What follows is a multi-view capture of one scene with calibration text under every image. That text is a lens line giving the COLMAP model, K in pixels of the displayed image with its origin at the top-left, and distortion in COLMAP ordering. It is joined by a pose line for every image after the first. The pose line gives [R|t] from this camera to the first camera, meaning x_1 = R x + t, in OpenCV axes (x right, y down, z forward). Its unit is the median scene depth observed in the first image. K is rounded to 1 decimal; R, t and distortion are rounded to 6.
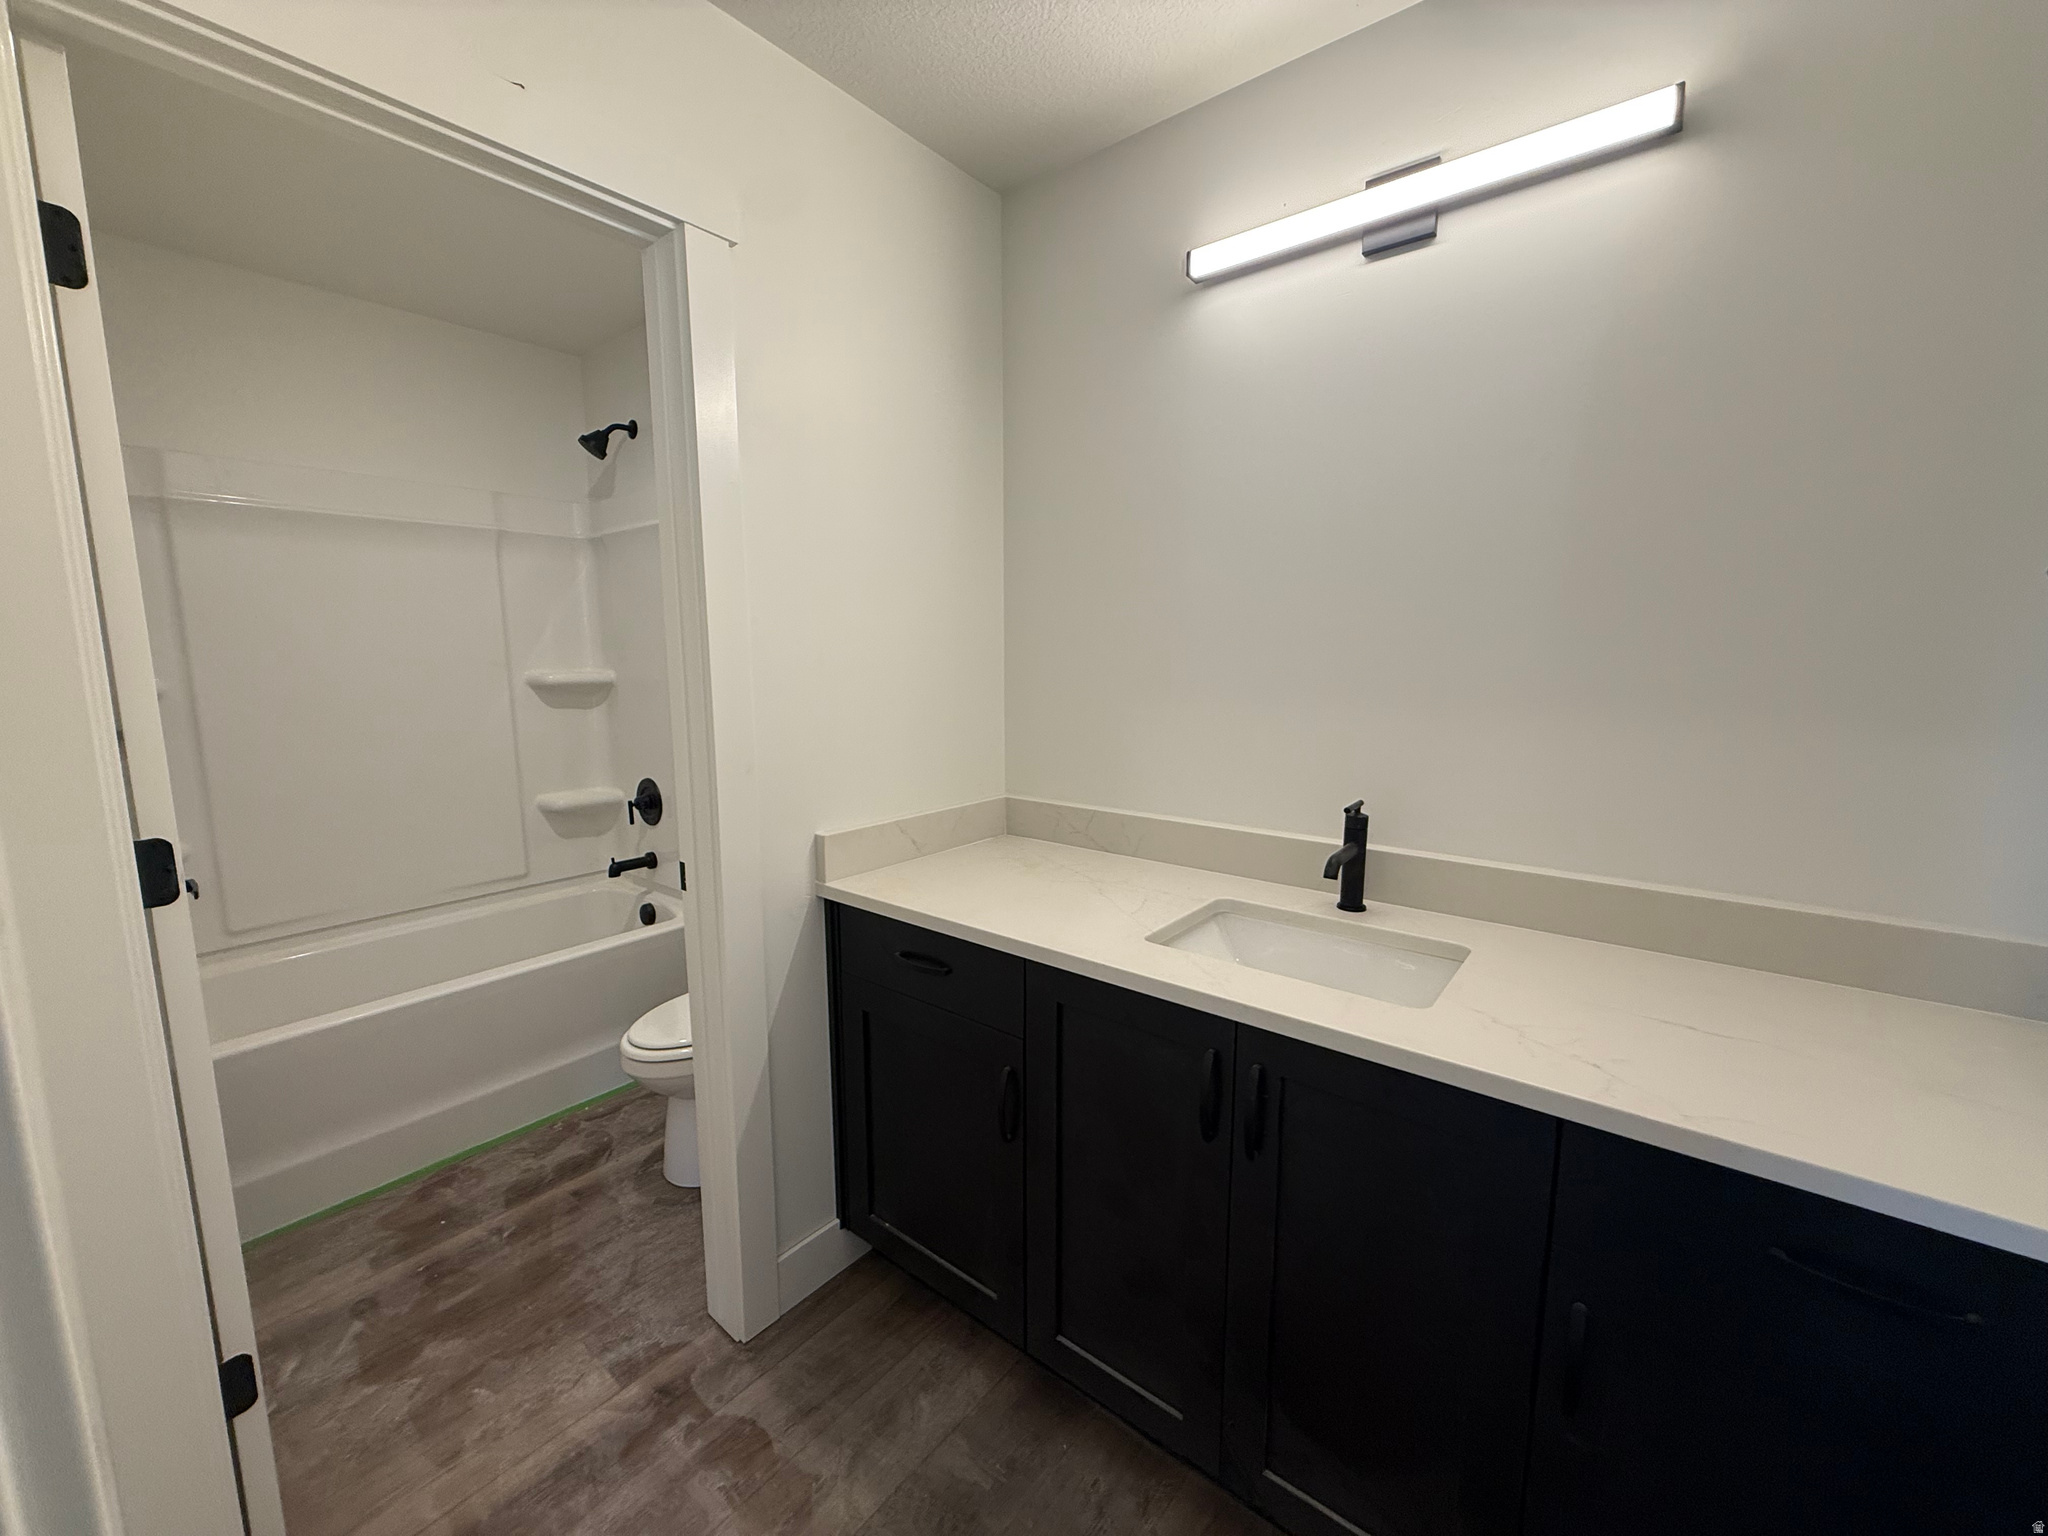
lens RADIAL K [[818.5, 0, 1028.6], [0, 818.5, 770.0], [0, 0, 1]] dist [0.001203, 0.000401]
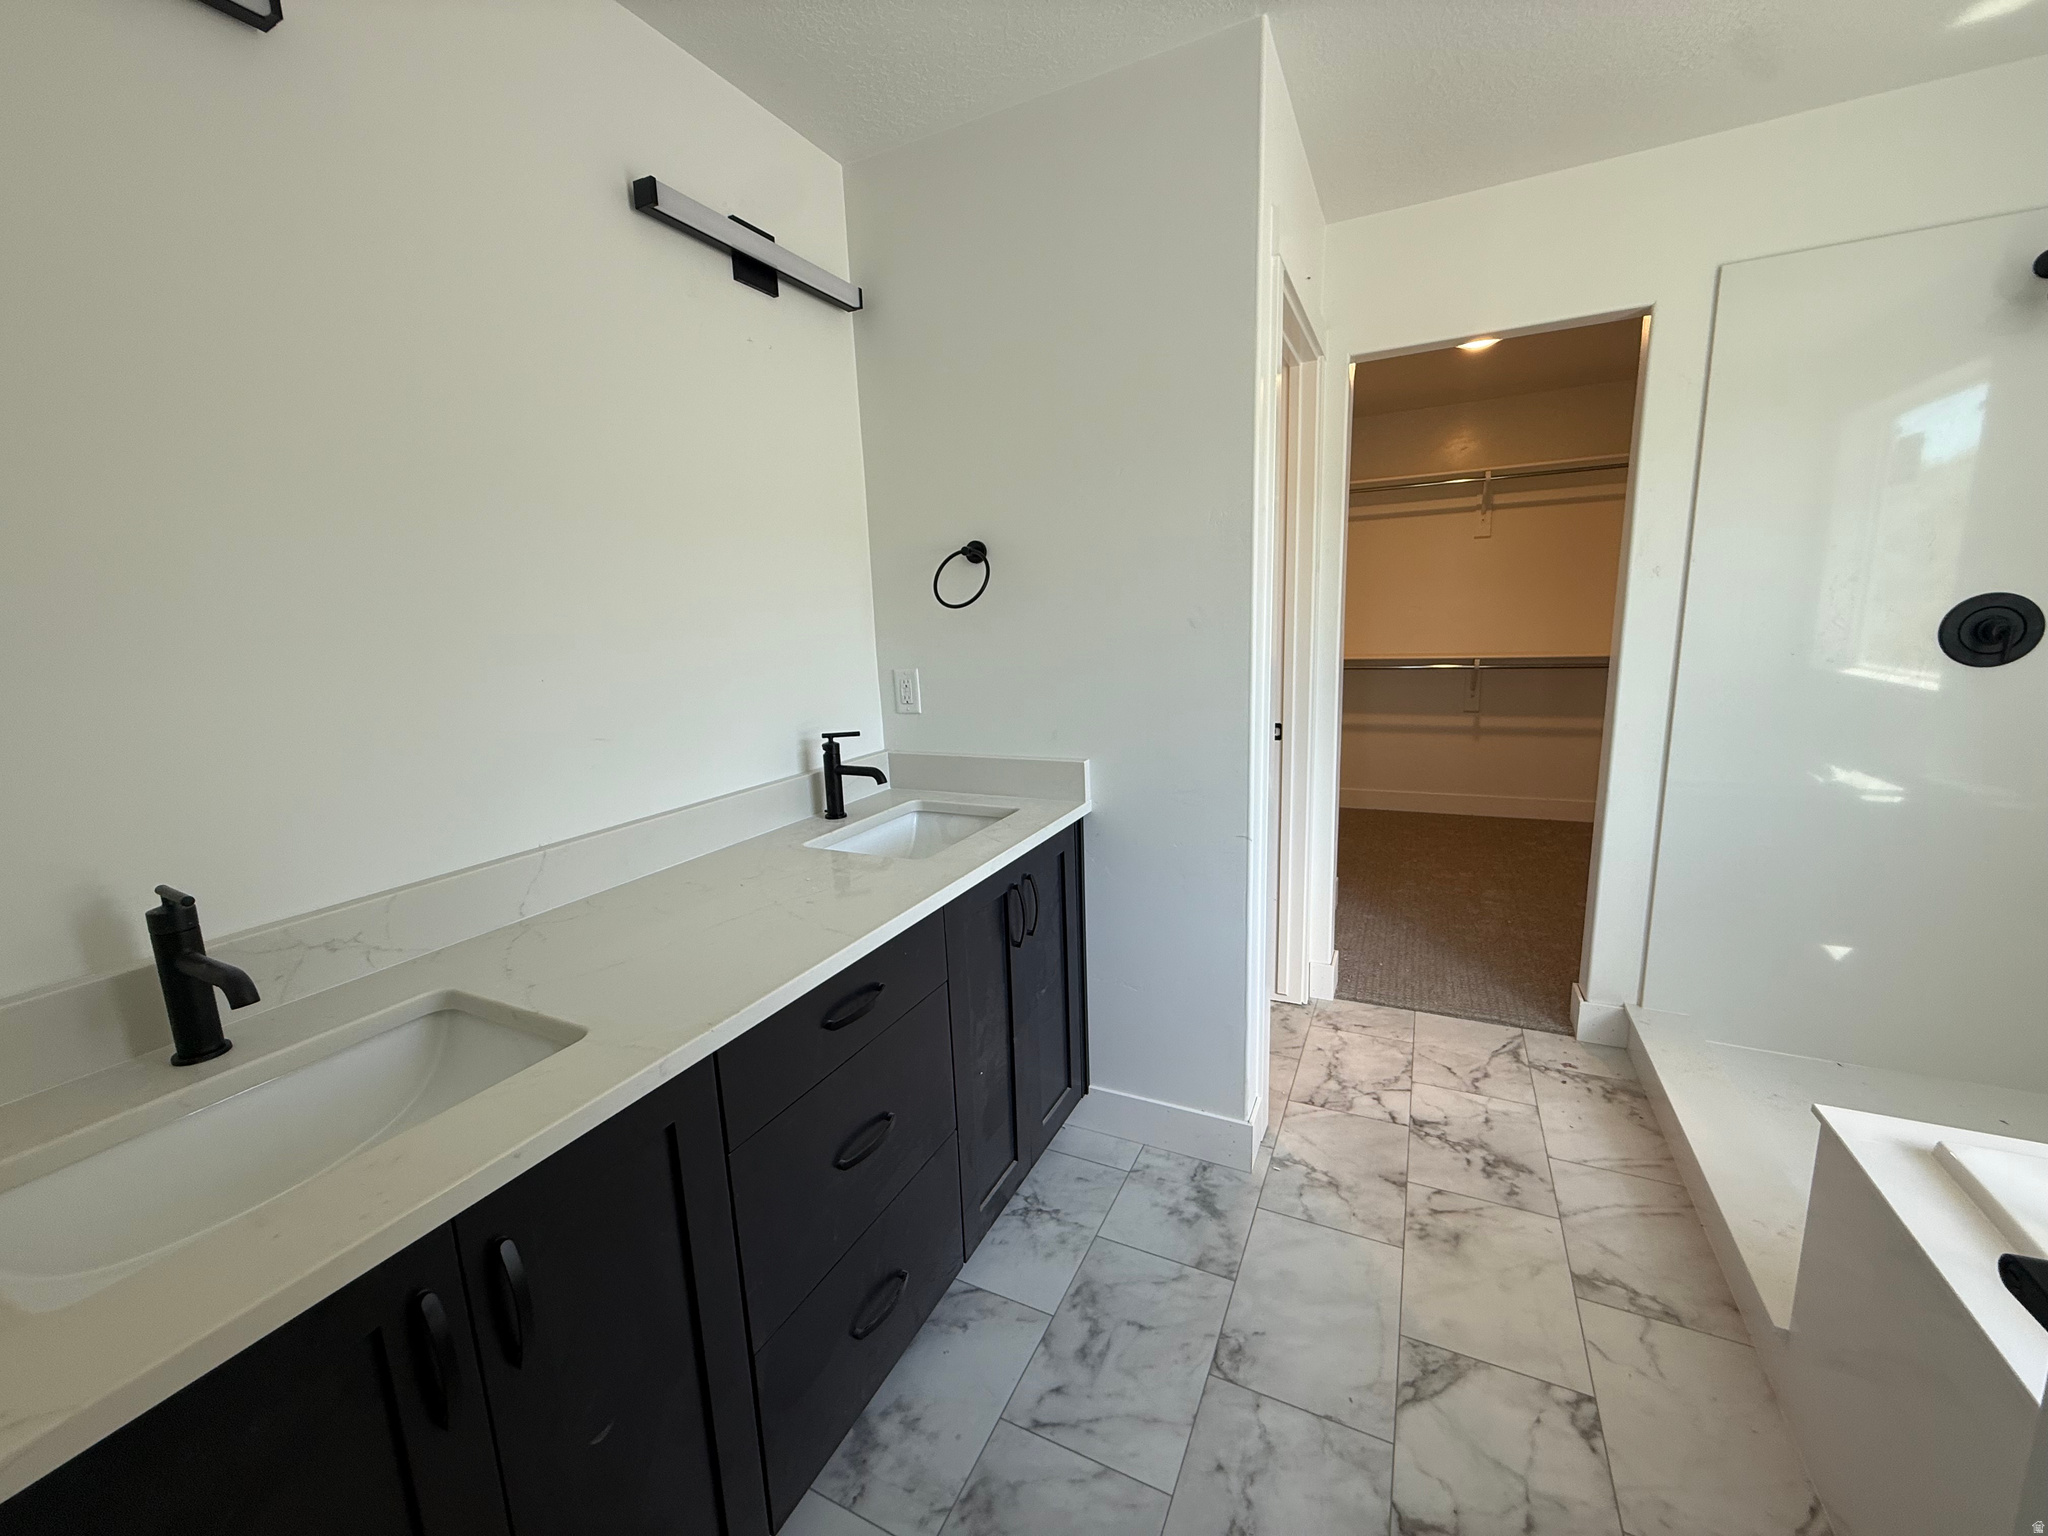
lens RADIAL K [[818.5, 0, 1028.3], [0, 818.5, 761.8], [0, 0, 1]] dist [0.001203, 0.000401]
pose [[-0.225216, -0.163540, 0.960485, -0.359730], [0.176889, 0.962566, 0.205372, -0.074807], [-0.958117, 0.216153, -0.187857, 0.436031]]
